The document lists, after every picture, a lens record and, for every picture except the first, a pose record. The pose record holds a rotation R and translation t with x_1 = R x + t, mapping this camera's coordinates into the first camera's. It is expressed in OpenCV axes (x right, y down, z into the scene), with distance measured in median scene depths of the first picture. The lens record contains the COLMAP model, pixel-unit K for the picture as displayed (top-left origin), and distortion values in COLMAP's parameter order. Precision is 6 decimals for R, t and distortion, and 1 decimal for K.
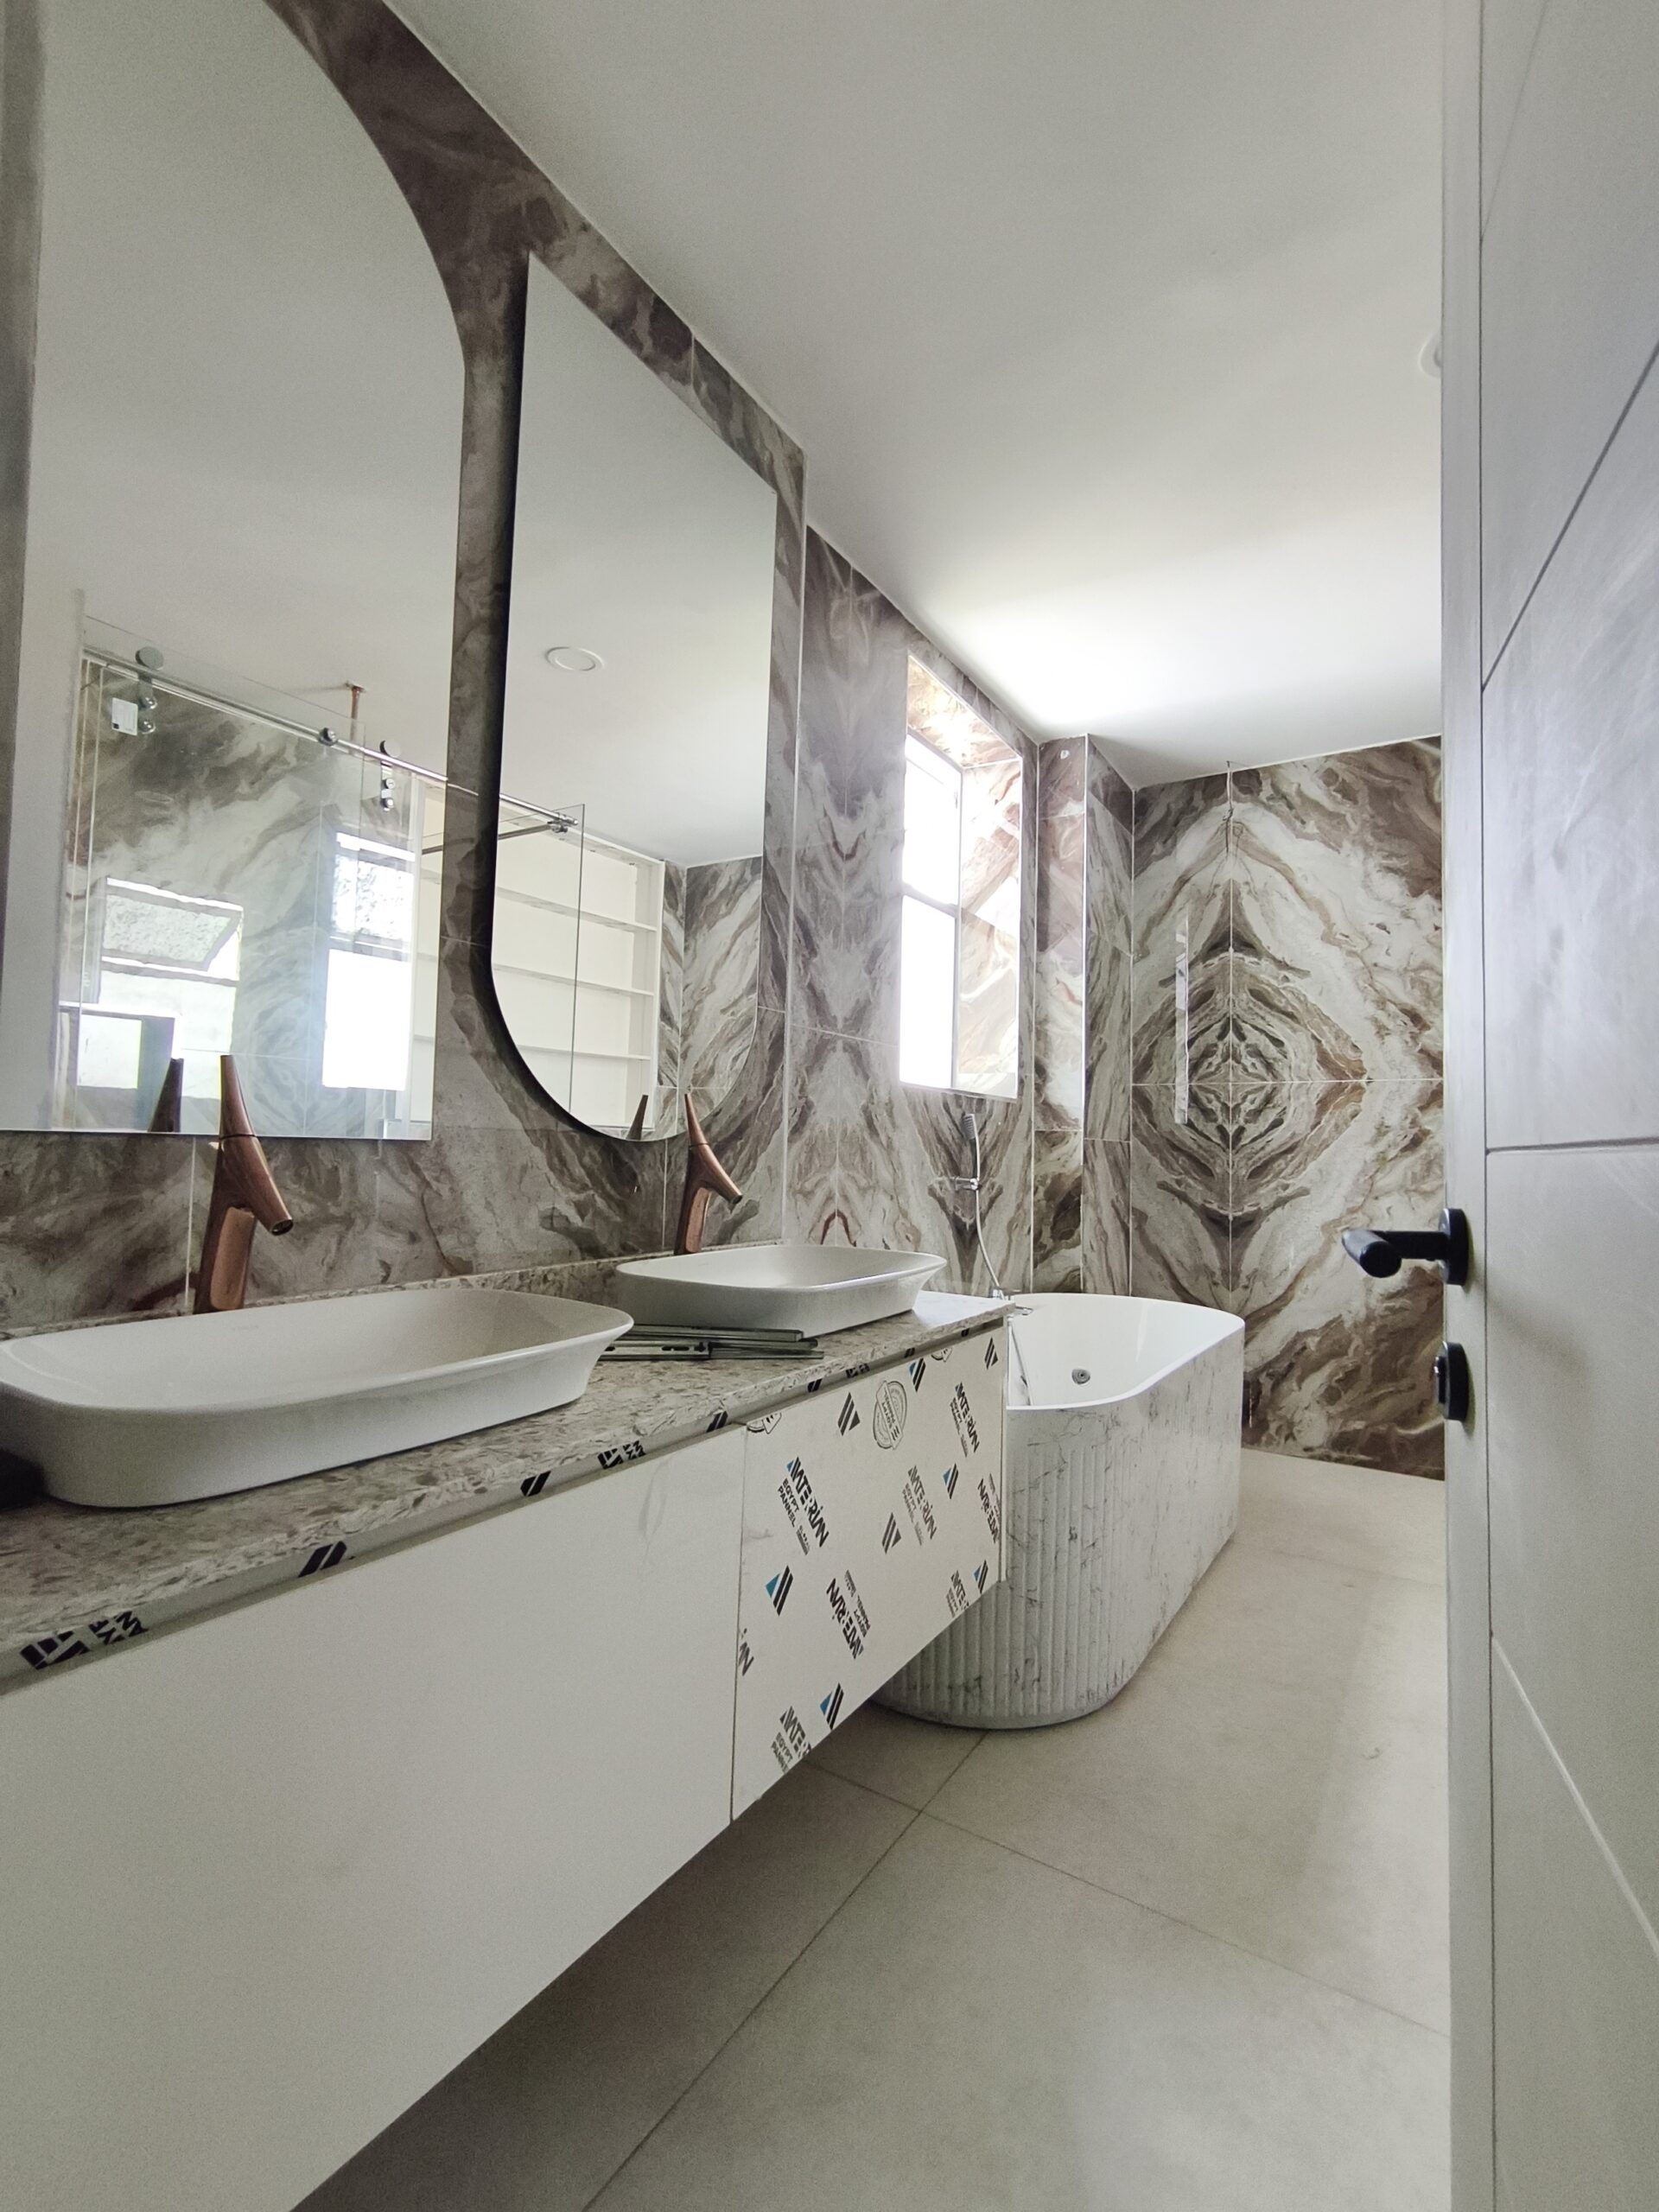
lens RADIAL K [[956.6, 0, 827.8], [0, 956.6, 1099.9], [0, 0, 1]] dist [0.000691, -0.000263]
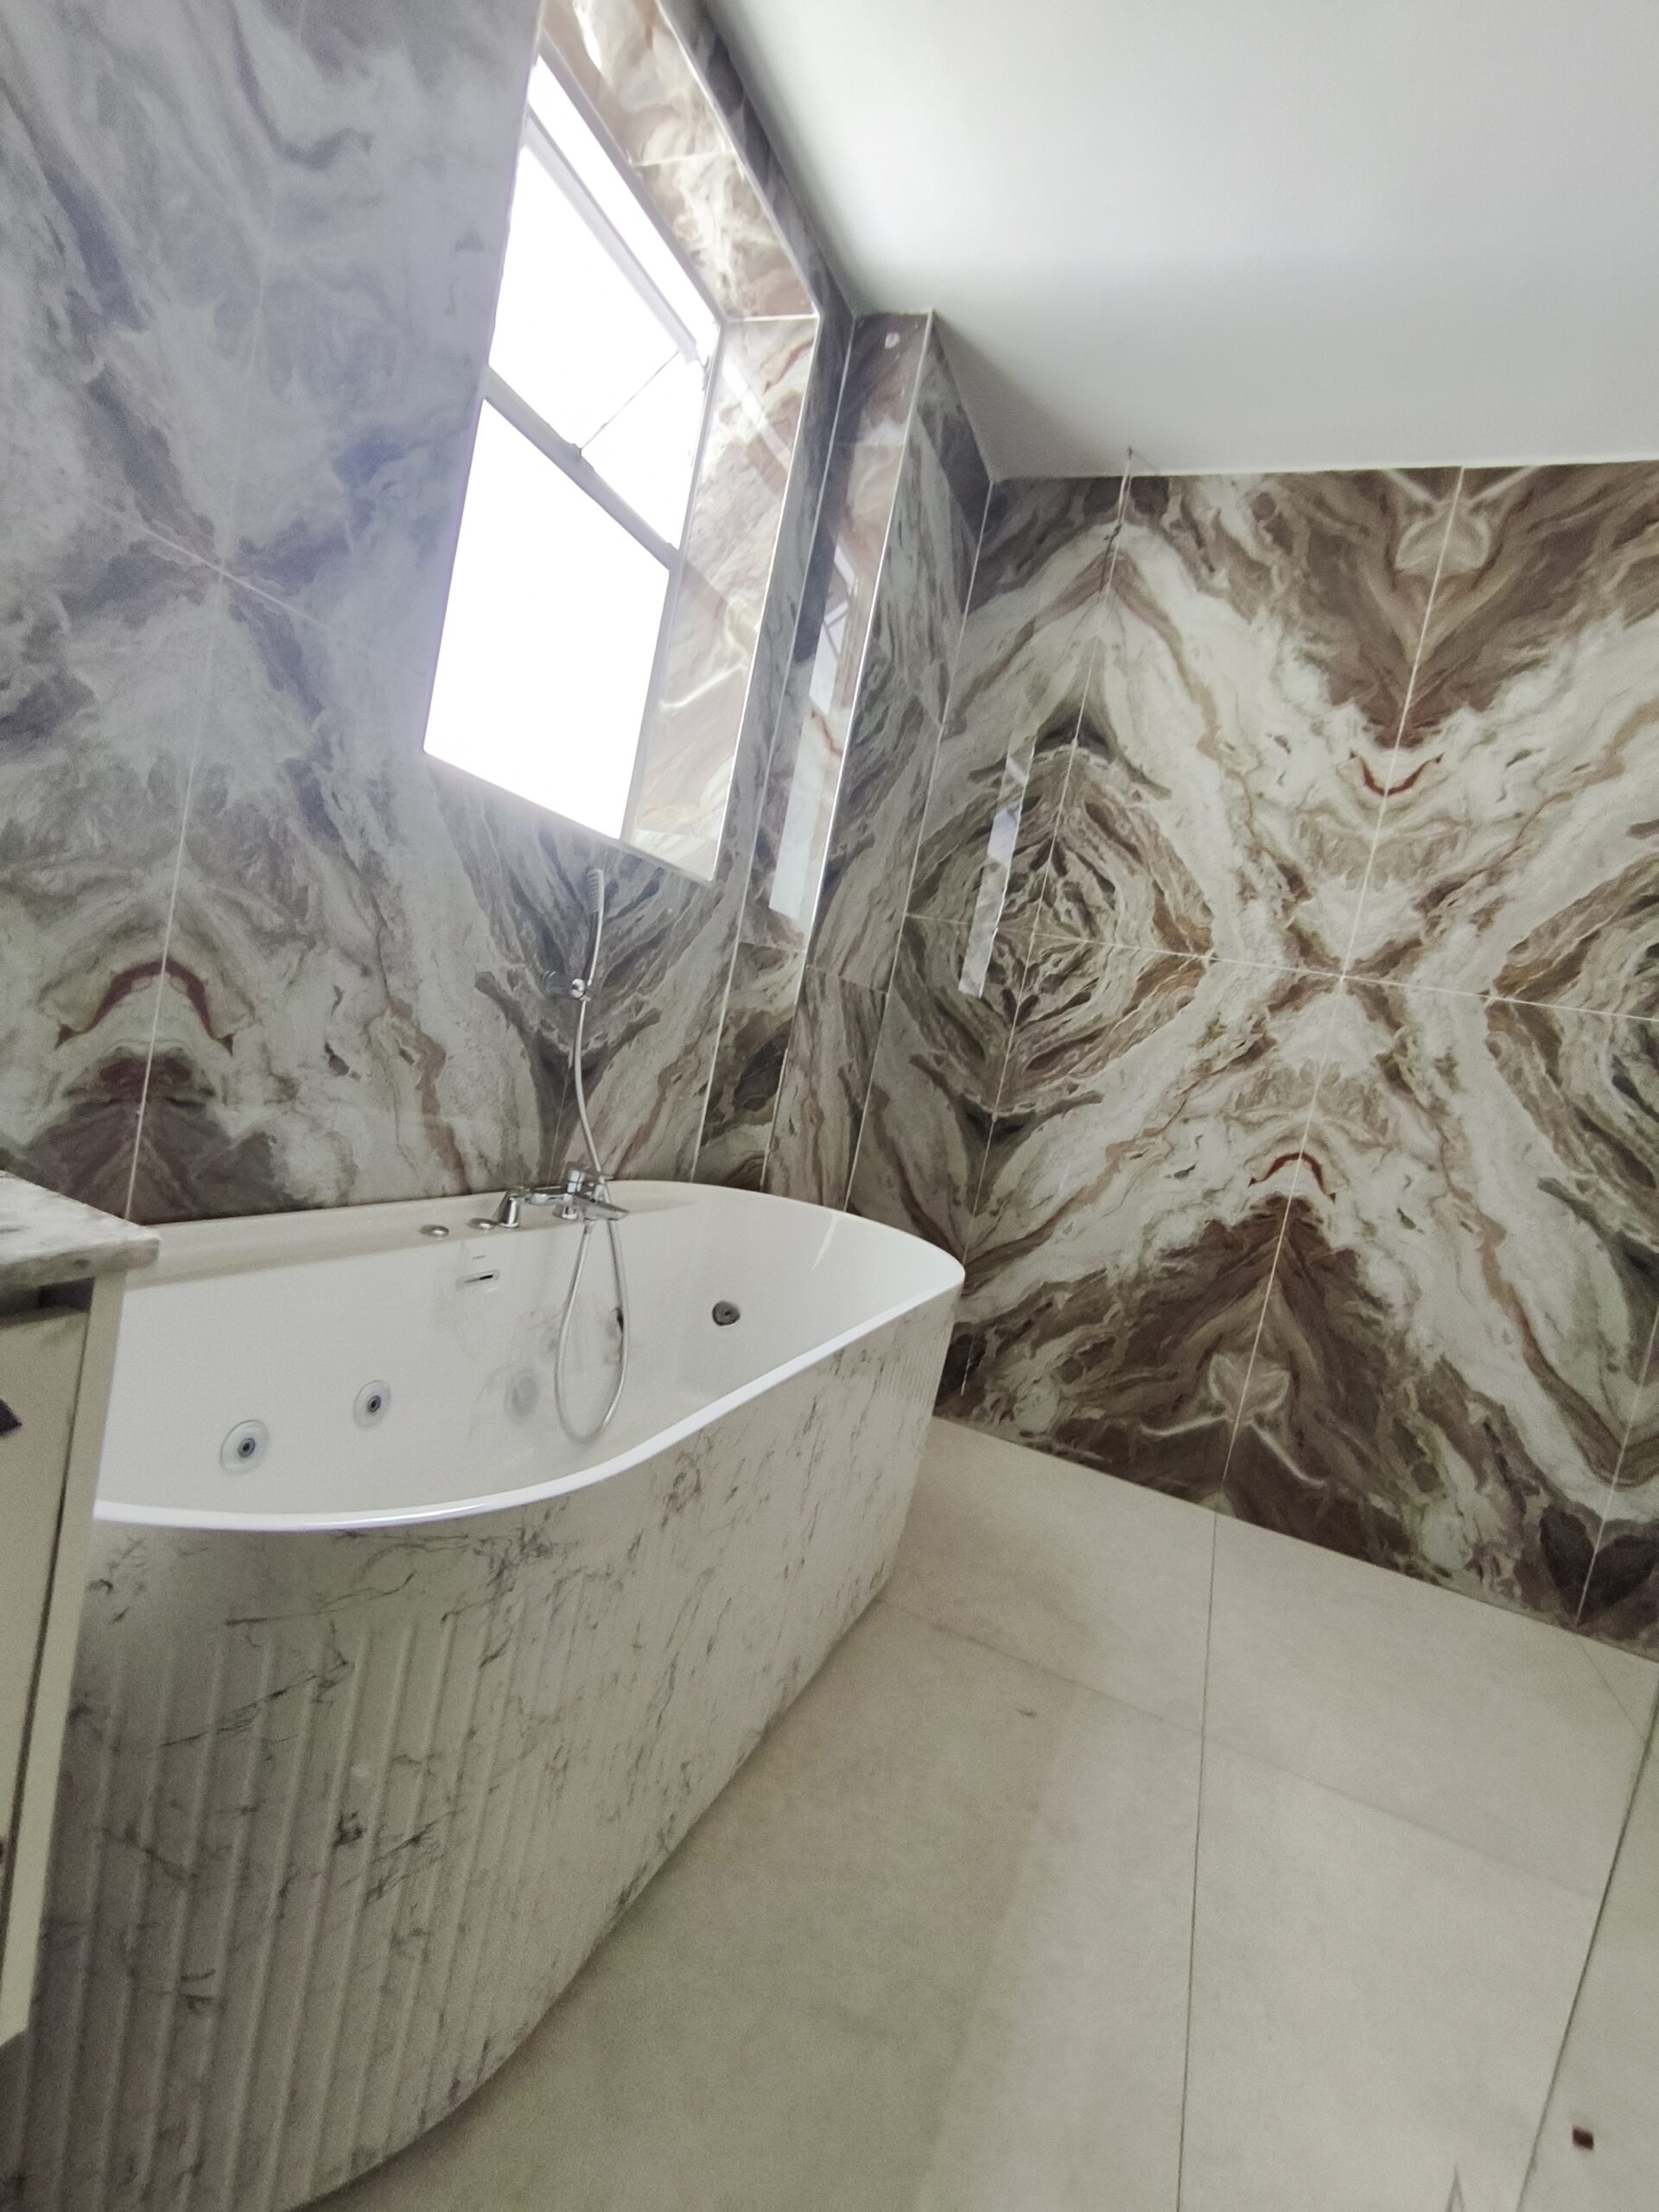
lens RADIAL K [[956.6, 0, 827.8], [0, 956.6, 1099.9], [0, 0, 1]] dist [0.000691, -0.000263]
pose [[0.969449, 0.157081, 0.188400, 0.169823], [-0.181971, 0.975586, 0.122959, 0.046418], [-0.164486, -0.153485, 0.974365, 0.336852]]
